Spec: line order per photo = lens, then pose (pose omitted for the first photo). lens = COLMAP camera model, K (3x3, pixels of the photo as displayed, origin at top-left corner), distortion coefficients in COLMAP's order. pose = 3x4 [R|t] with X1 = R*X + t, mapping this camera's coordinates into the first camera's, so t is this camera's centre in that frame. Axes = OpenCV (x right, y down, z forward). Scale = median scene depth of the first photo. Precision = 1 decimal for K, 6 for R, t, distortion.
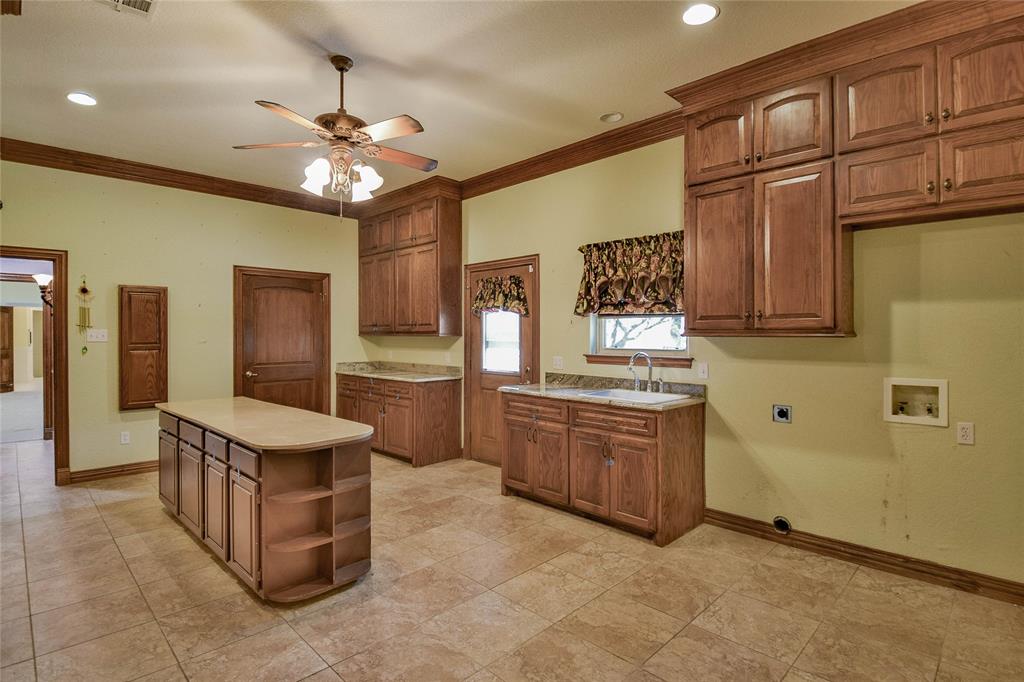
lens RADIAL K [[512.0, 0, 514.2], [0, 512.0, 333.7], [0, 0, 1]] dist [0.015209, -0.023914]
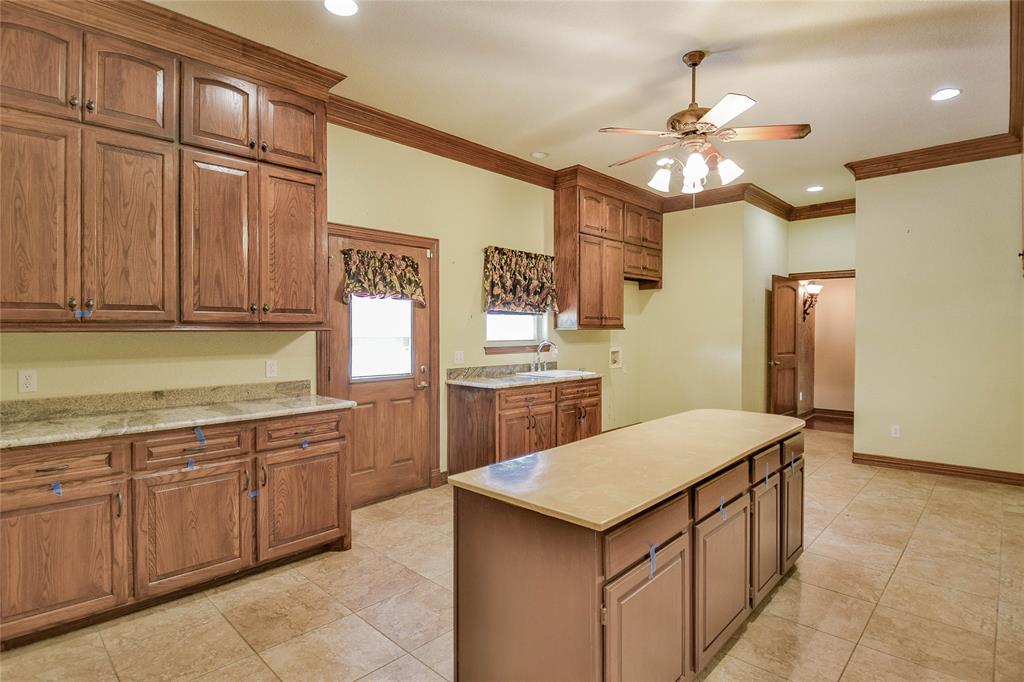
lens RADIAL K [[512.0, 0, 514.2], [0, 512.0, 333.7], [0, 0, 1]] dist [0.015209, -0.023914]
pose [[-0.019188, -0.007931, 0.999784, -0.930322], [0.000085, 0.999969, 0.007934, 0.004134], [-0.999816, 0.000238, -0.019187, 0.951199]]
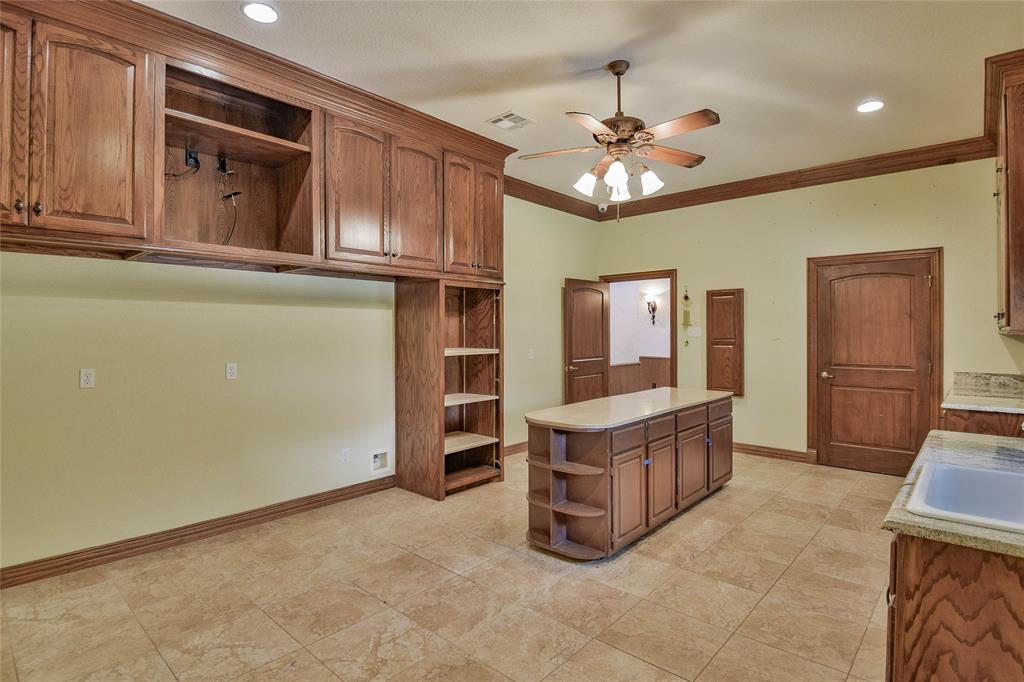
lens RADIAL K [[529.0, 0, 513.4], [0, 529.0, 332.2], [0, 0, 1]] dist [0.001943, -0.000338]
pose [[0.034626, 0.002312, -0.999398, 0.498807], [0.000203, 0.999997, 0.002320, 0.000796], [0.999400, -0.000283, 0.034626, 0.521409]]
